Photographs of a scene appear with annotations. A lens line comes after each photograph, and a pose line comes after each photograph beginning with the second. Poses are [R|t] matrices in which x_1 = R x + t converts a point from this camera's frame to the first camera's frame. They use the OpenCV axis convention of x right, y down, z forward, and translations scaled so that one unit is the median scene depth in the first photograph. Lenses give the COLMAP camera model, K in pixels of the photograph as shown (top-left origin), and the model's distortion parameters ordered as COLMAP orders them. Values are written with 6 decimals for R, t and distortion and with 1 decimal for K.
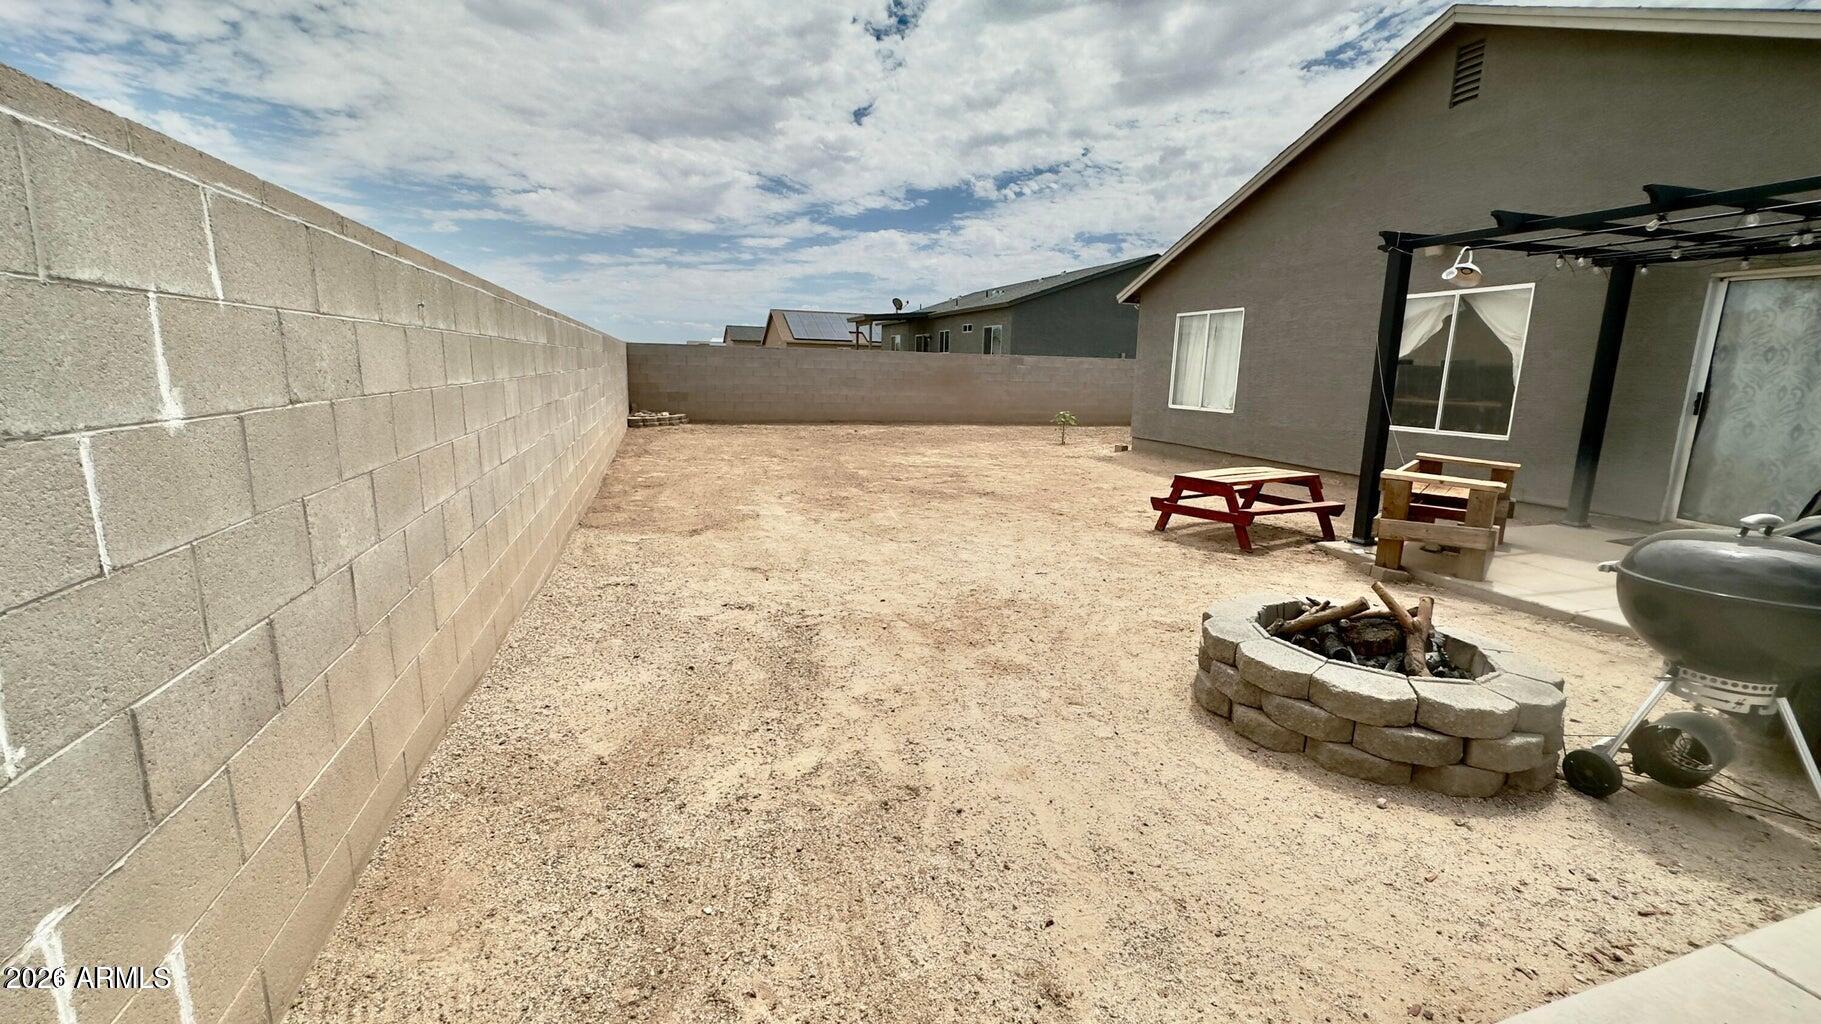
lens RADIAL K [[753.2, 0, 910.5], [0, 753.2, 512.0], [0, 0, 1]] dist [0.002310, 0.000624]
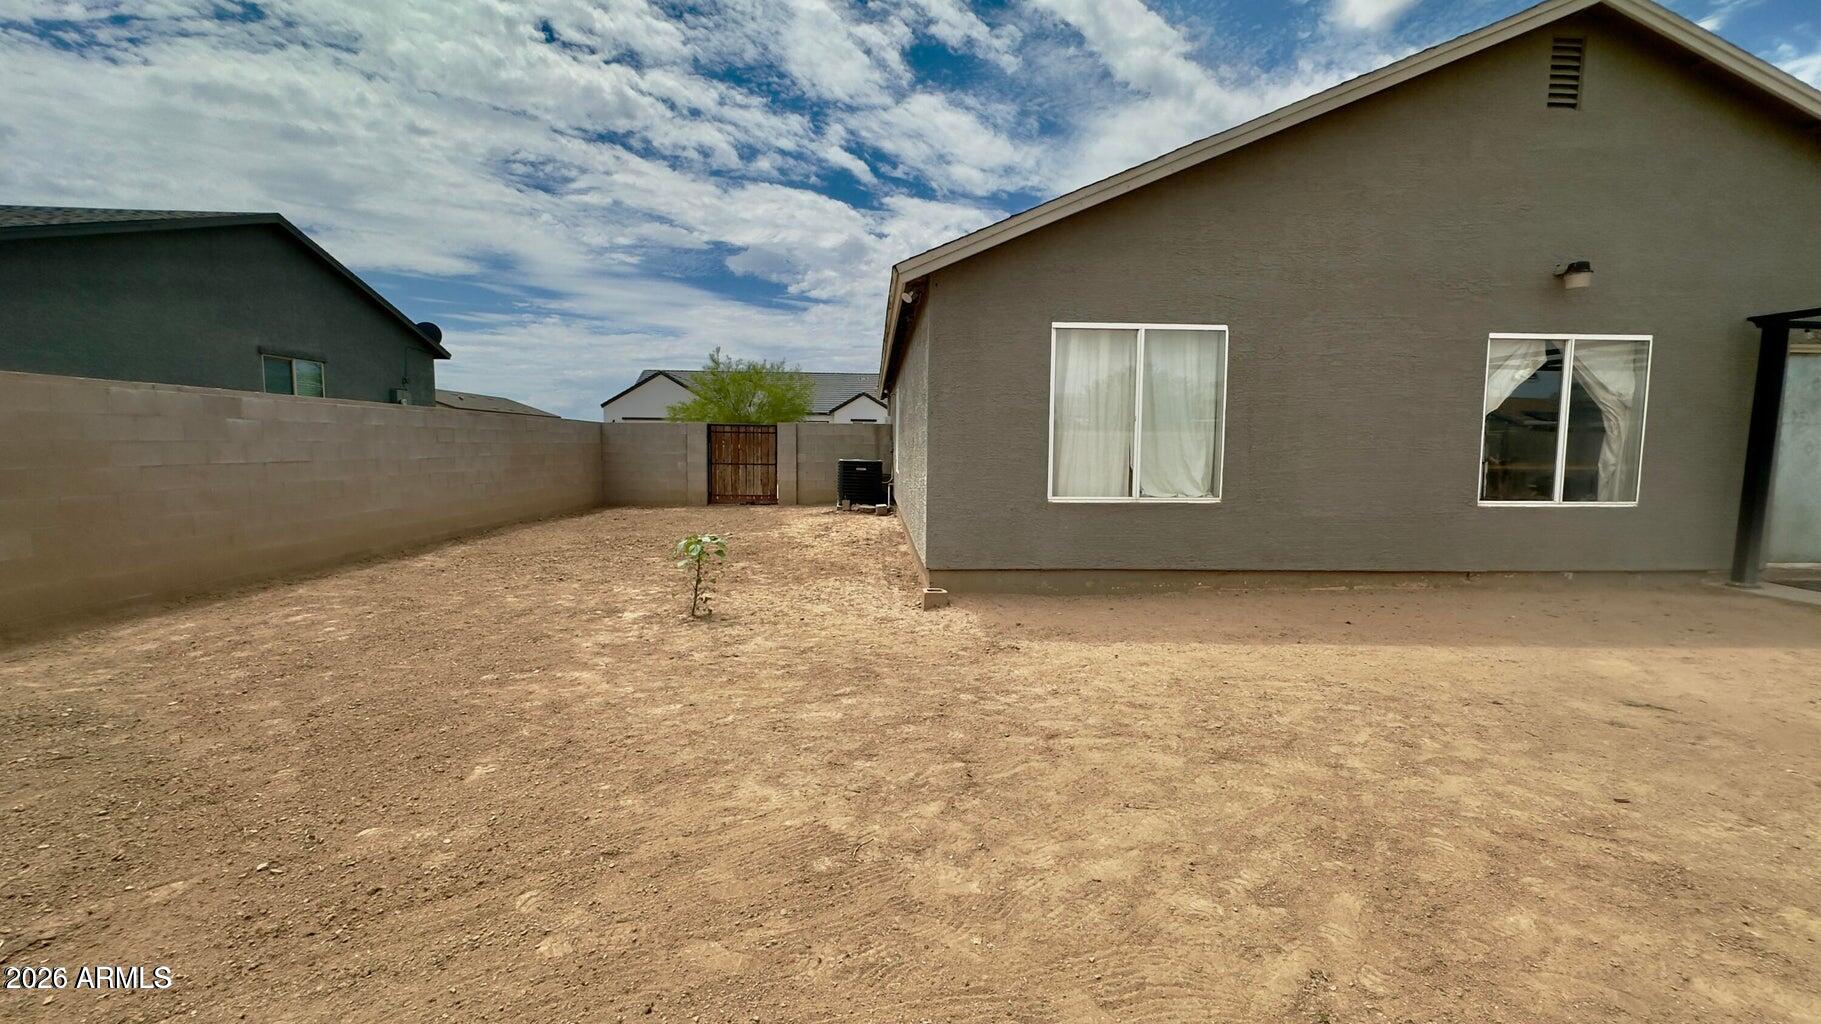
lens RADIAL K [[765.2, 0, 901.3], [0, 765.2, 489.5], [0, 0, 1]] dist [0.000318, 0.000536]
pose [[0.252881, -0.076105, 0.964499, -0.118090], [0.181107, 0.983003, 0.030081, -0.117286], [-0.950395, 0.167071, 0.262366, 0.621327]]
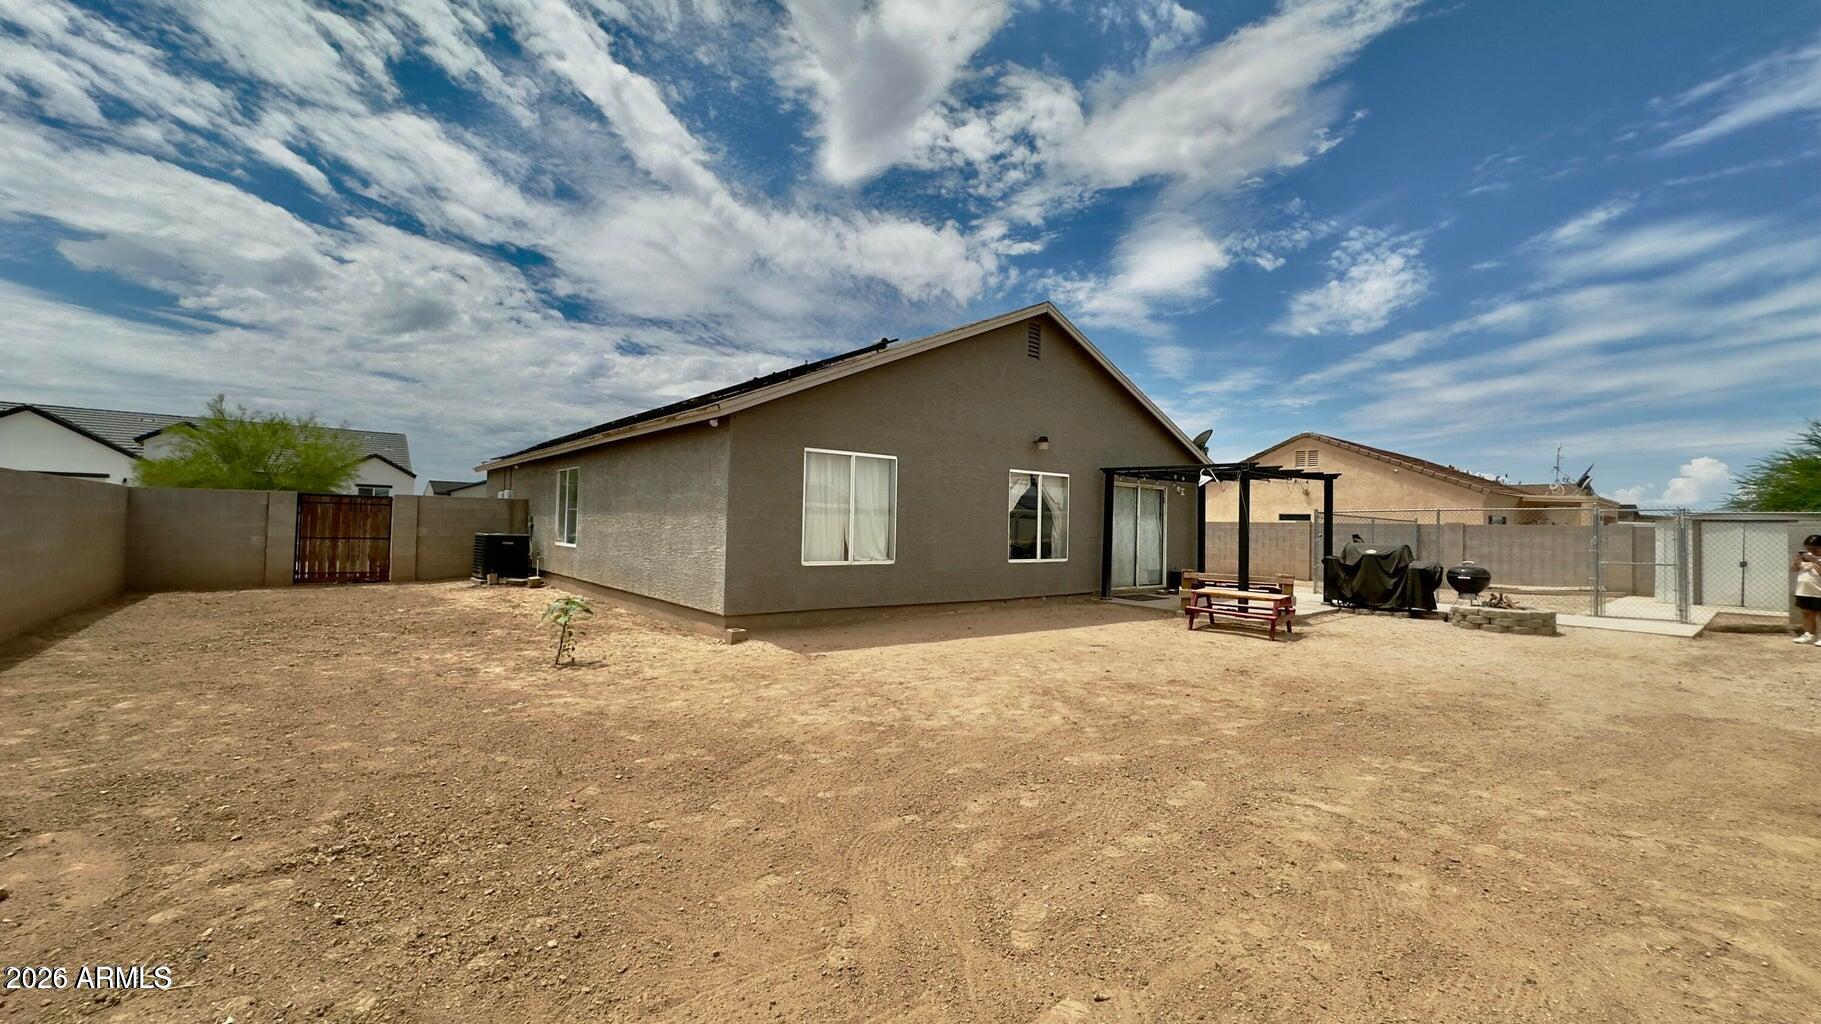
lens RADIAL K [[753.2, 0, 910.5], [0, 753.2, 512.0], [0, 0, 1]] dist [0.002310, 0.000624]
pose [[-0.371641, -0.015102, 0.928254, -0.265033], [0.146177, 0.986444, 0.074573, -0.151653], [-0.916796, 0.163404, -0.364395, 0.758530]]
